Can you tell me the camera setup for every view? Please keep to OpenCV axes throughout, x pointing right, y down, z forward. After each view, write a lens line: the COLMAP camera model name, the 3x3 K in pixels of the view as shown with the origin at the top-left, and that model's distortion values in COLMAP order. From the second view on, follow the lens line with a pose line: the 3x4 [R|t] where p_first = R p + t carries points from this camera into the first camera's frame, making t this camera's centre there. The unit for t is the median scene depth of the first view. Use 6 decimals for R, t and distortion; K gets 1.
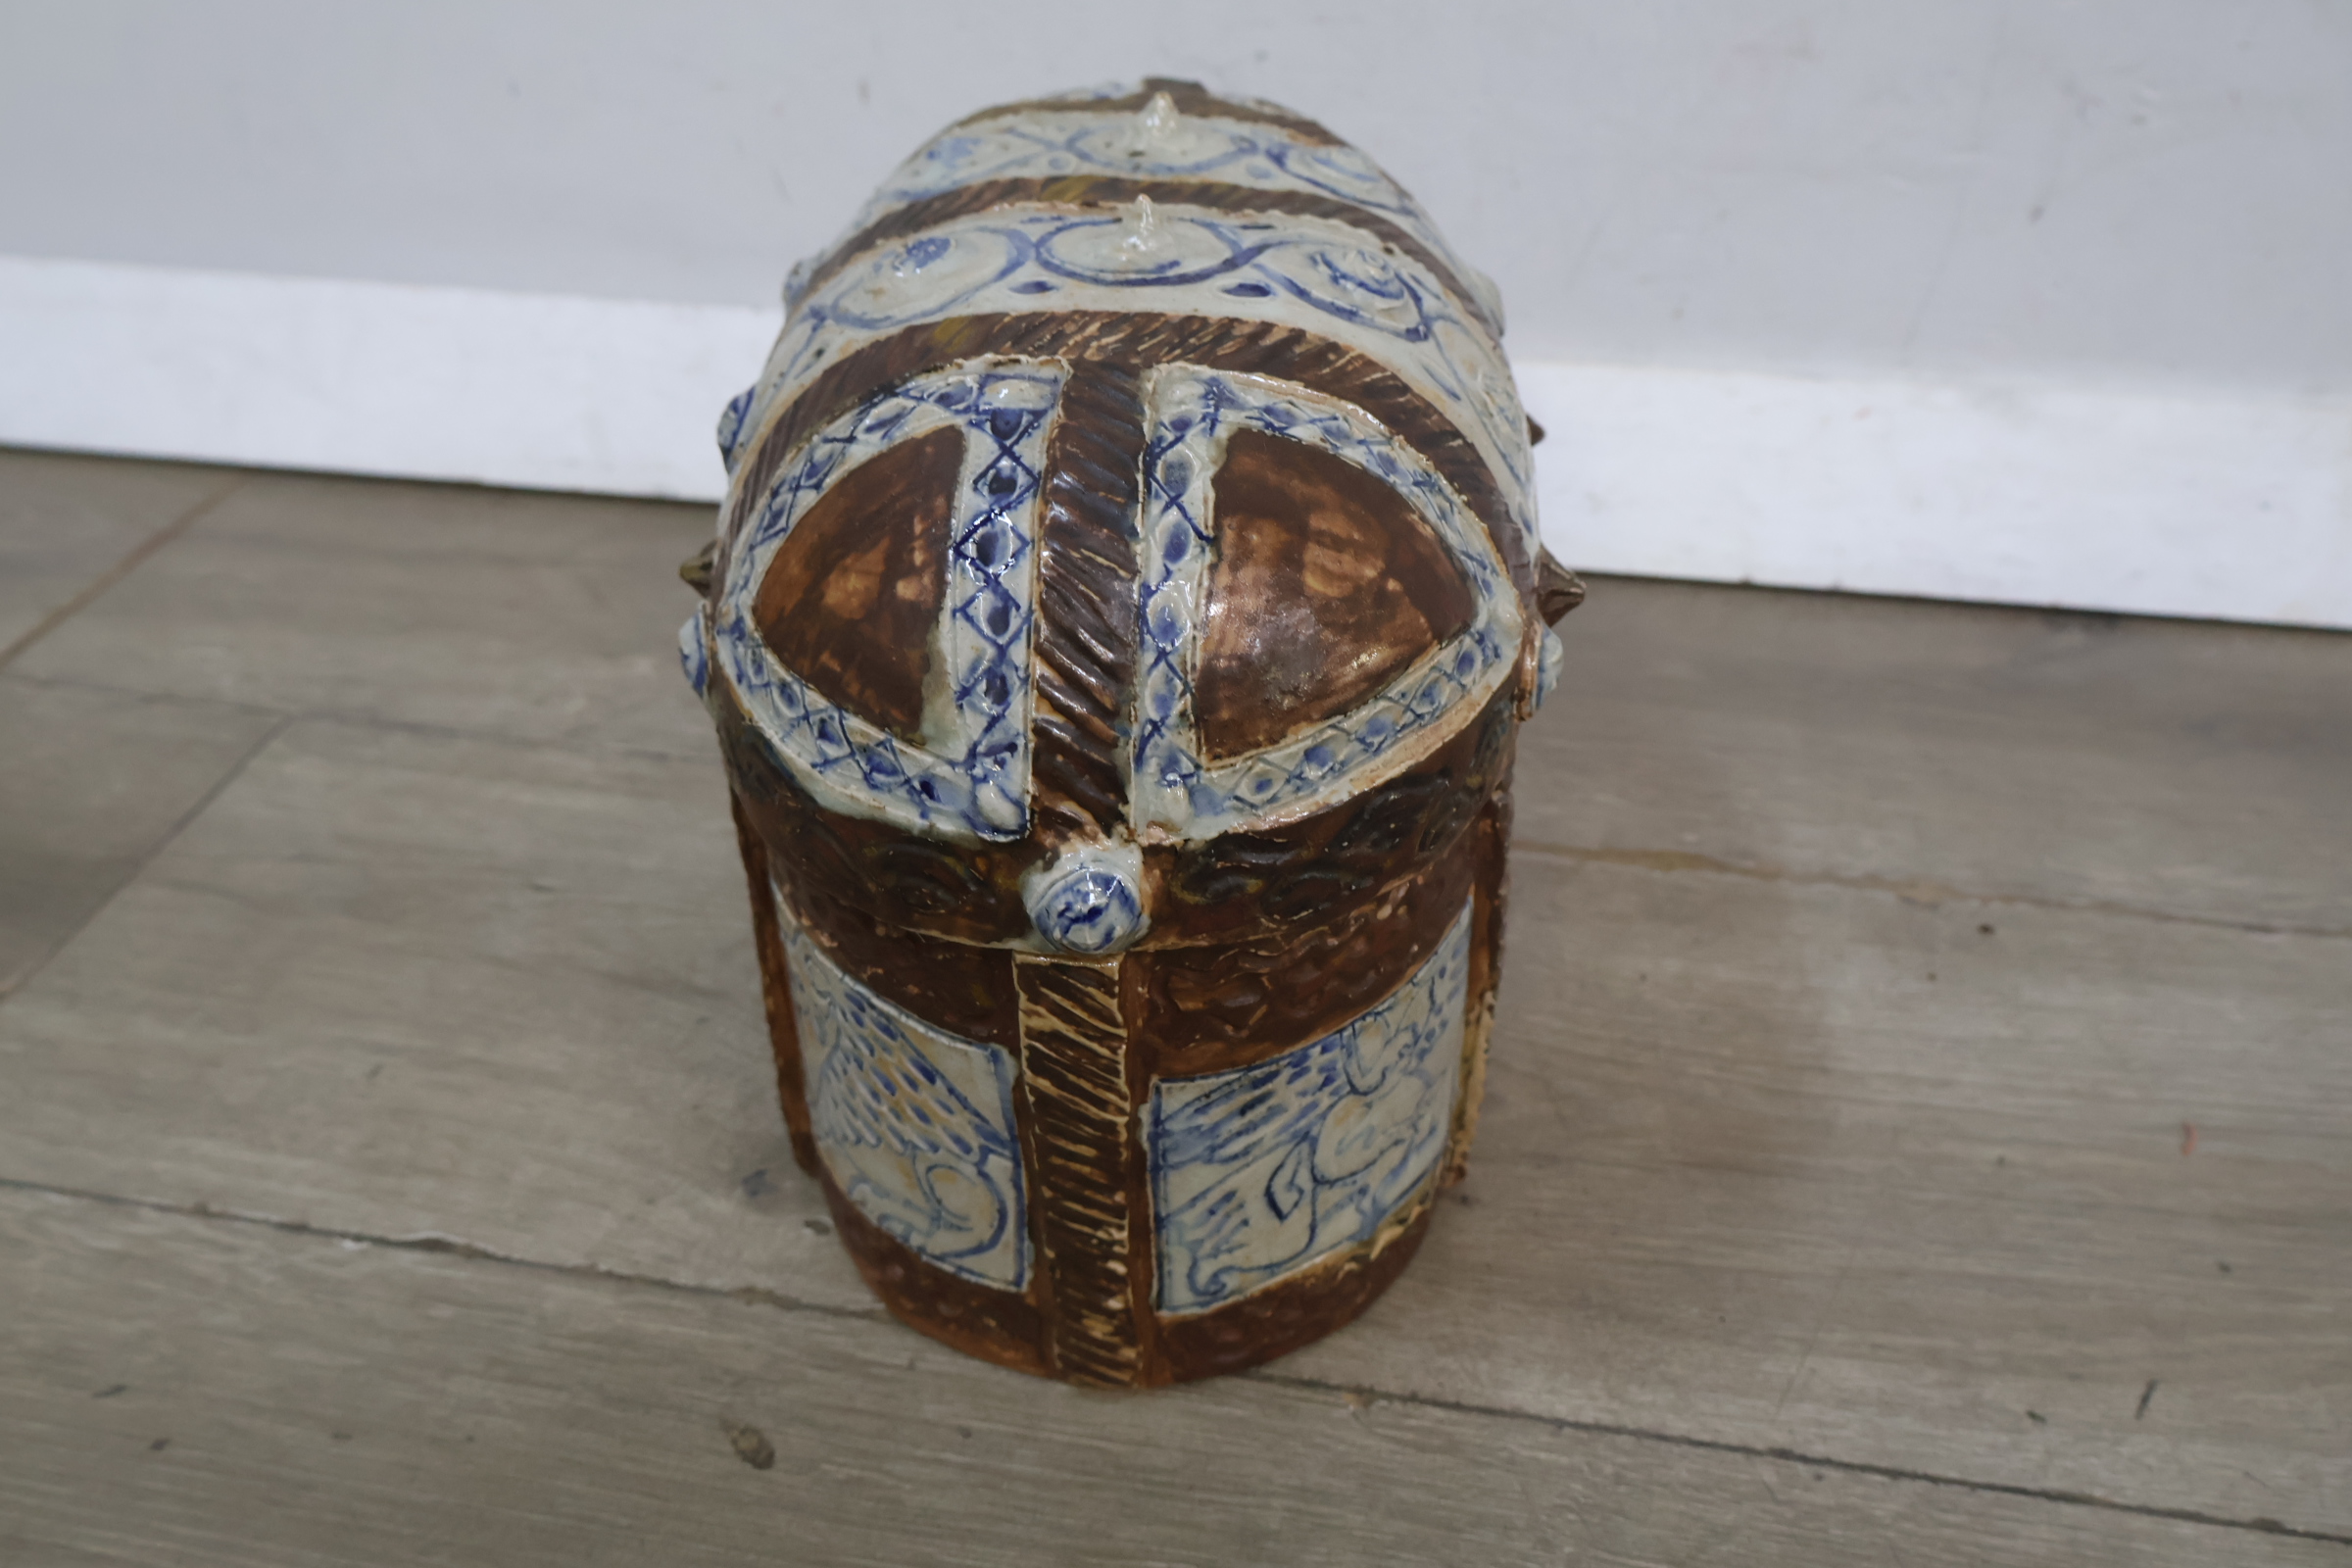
lens RADIAL K [[2025.2, 0, 1166.7], [0, 2025.2, 793.6], [0, 0, 1]] dist [0.003561, 0.005911]
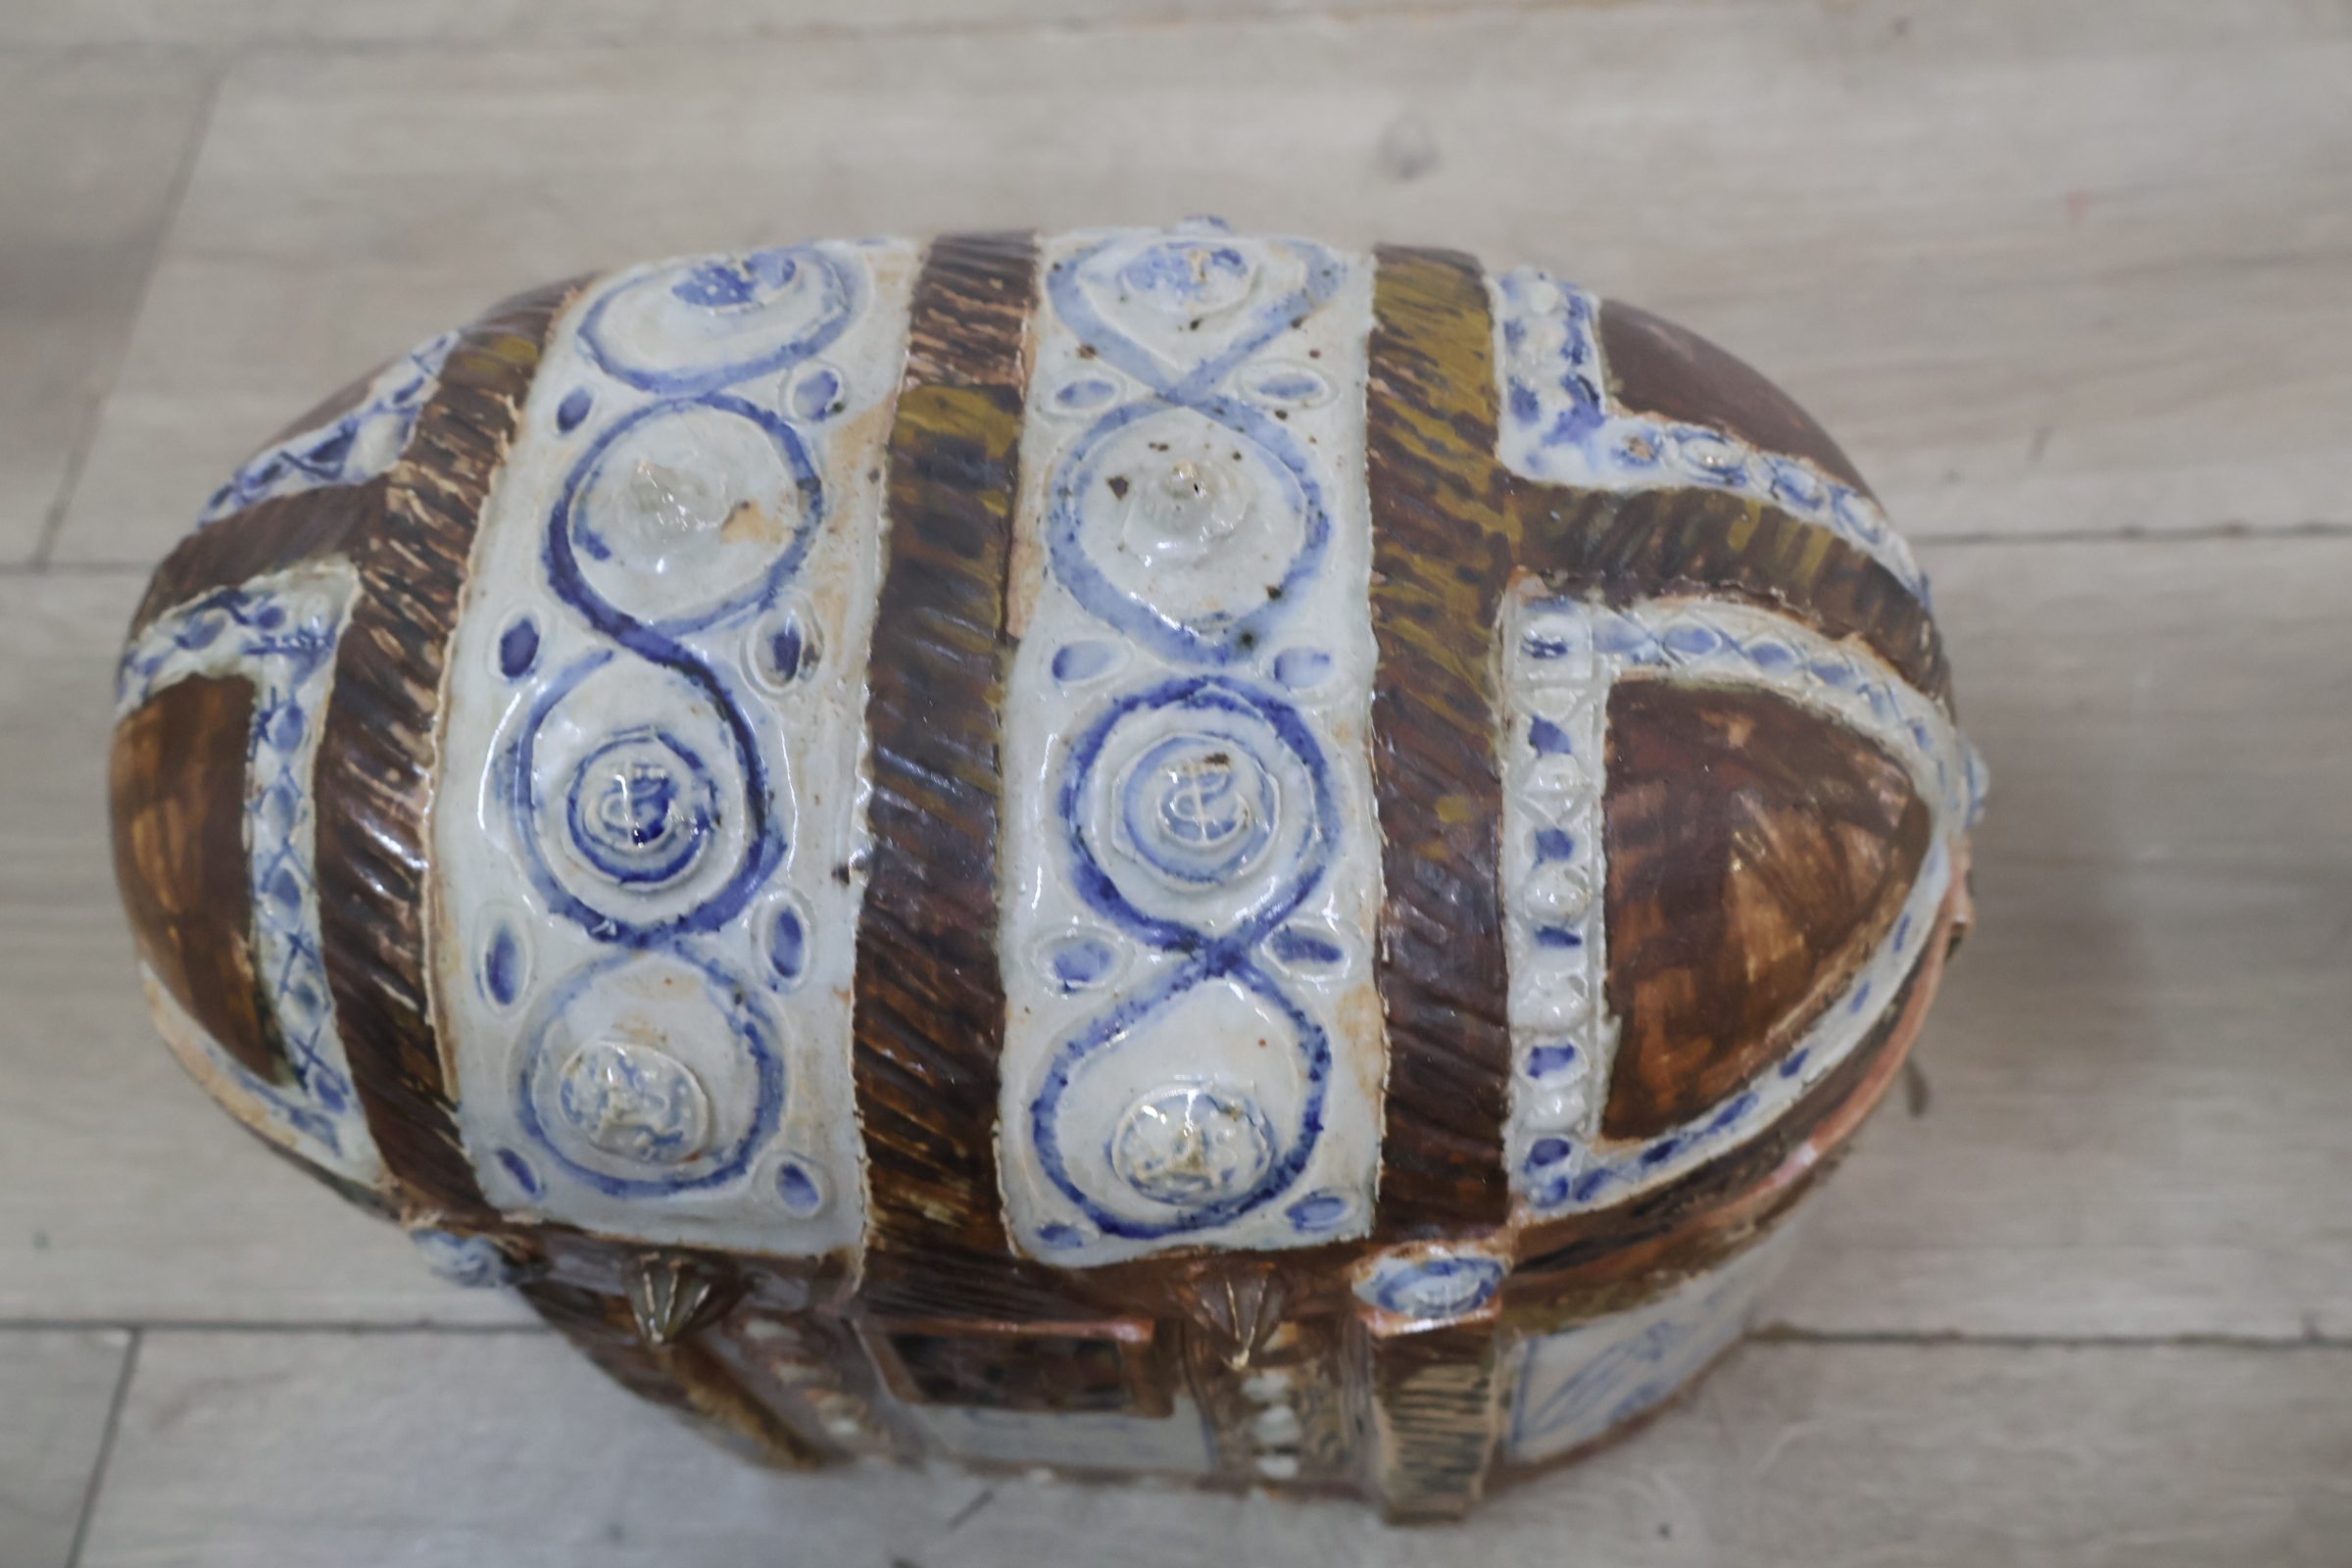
lens RADIAL K [[2039.8, 0, 1168.3], [0, 2039.8, 793.6], [0, 0, 1]] dist [0.007846, 0.002372]
pose [[0.007500, 0.862608, -0.505818, 0.405500], [-0.524319, 0.434115, 0.732553, -0.790154], [0.851489, 0.259716, 0.455537, 0.812924]]
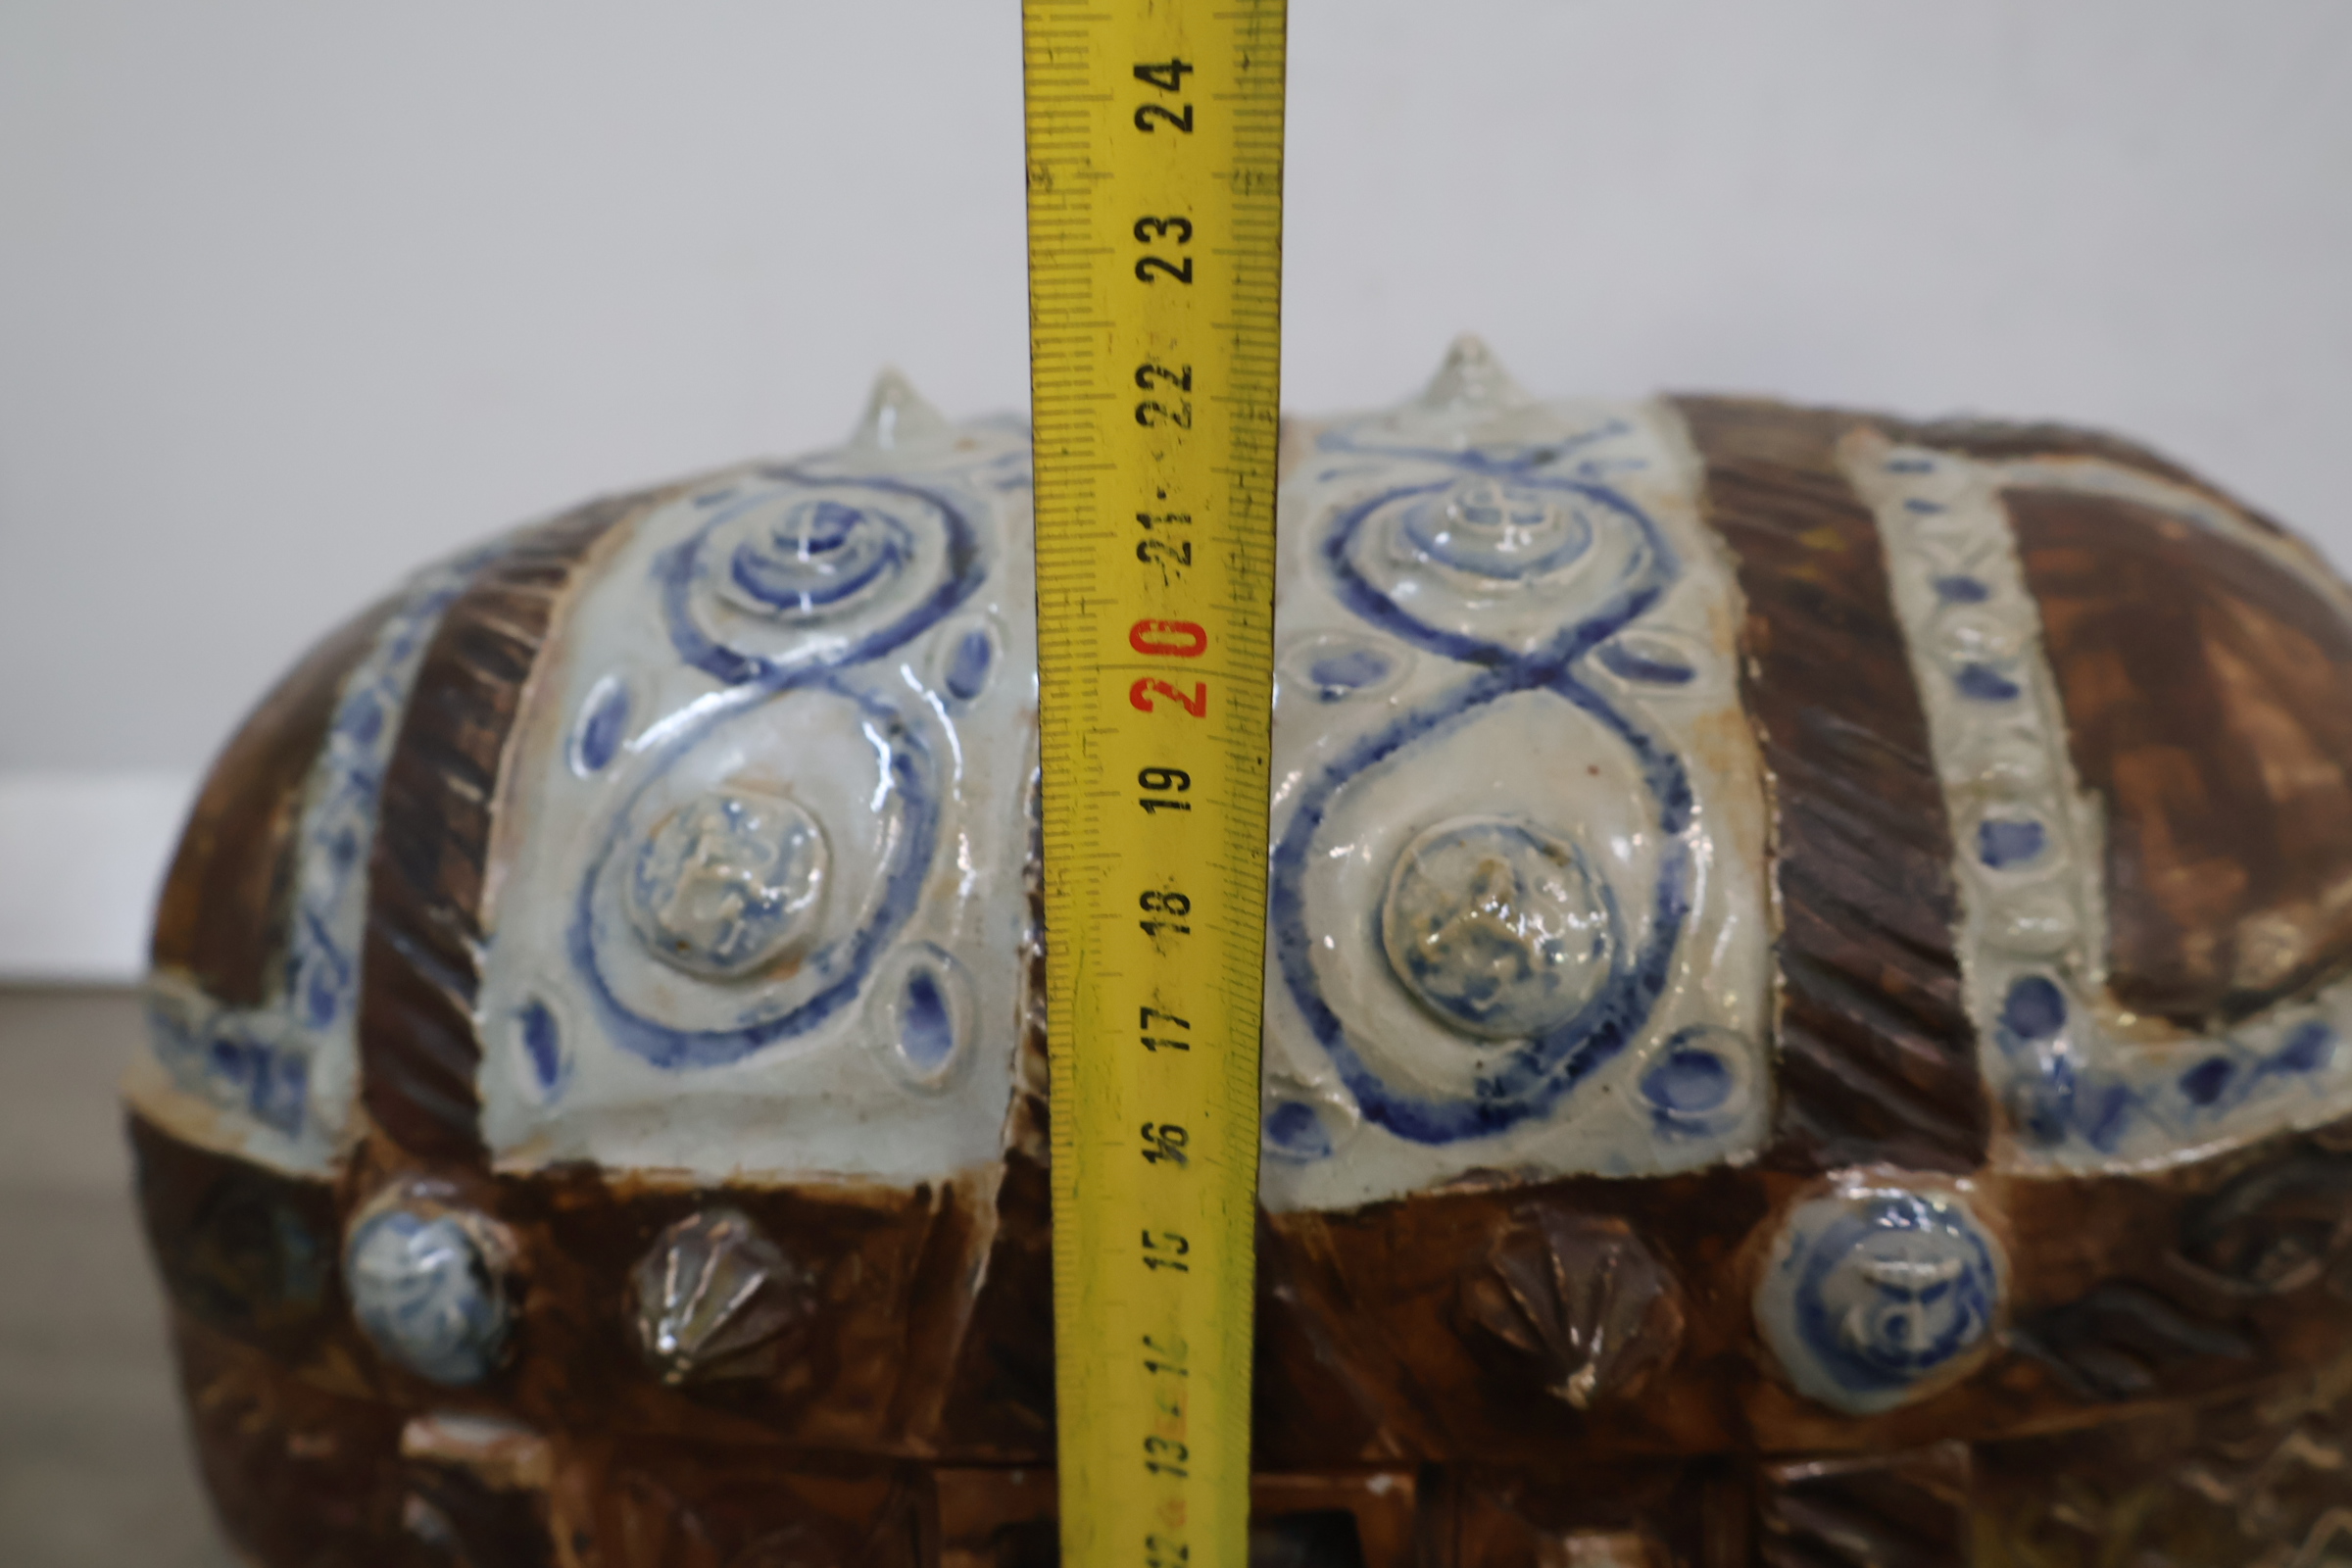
lens RADIAL K [[2079.9, 0, 1170.7], [0, 2079.9, 792.7], [0, 0, 1]] dist [0.013897, 0.005017]
pose [[-0.092321, 0.283346, -0.954564, 0.608018], [-0.507181, 0.811597, 0.289961, -0.396217], [0.856881, 0.510906, 0.068781, 1.032272]]
